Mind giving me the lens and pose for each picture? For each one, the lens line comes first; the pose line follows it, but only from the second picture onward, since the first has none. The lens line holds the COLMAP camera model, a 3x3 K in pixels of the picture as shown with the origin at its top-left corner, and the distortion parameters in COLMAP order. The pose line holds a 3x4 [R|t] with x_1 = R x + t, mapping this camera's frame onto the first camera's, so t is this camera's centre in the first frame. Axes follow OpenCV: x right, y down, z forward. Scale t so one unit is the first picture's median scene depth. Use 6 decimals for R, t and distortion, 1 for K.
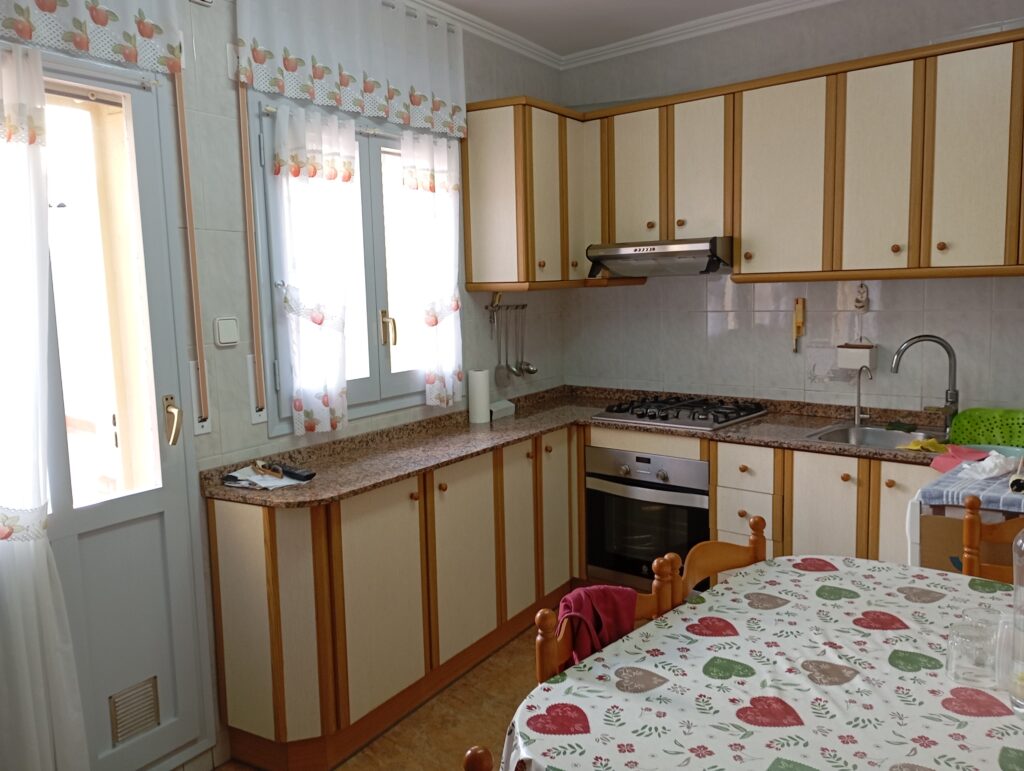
lens RADIAL K [[851.9, 0, 506.5], [0, 851.9, 390.9], [0, 0, 1]] dist [0.068196, -0.072494]
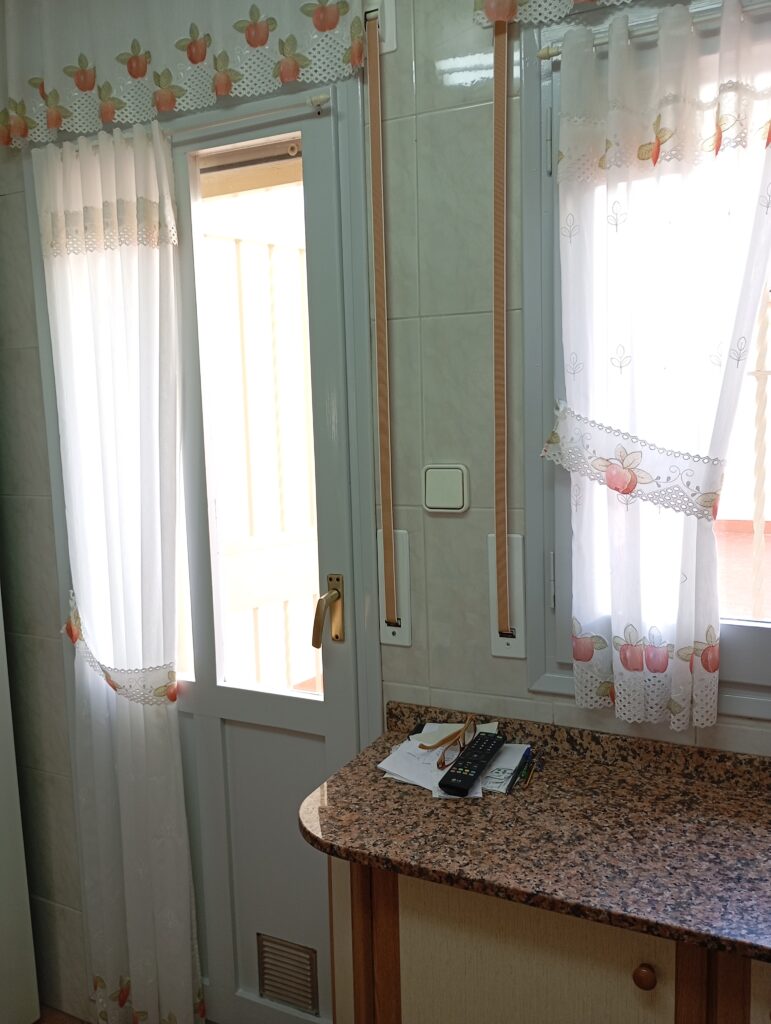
lens RADIAL K [[851.9, 0, 386.0], [0, 851.9, 505.2], [0, 0, 1]] dist [0.068196, -0.072494]
pose [[0.098511, 0.138908, -0.985393, 0.234342], [-0.094777, 0.987018, 0.129662, -0.123412], [0.990612, 0.080620, 0.110398, 0.850704]]
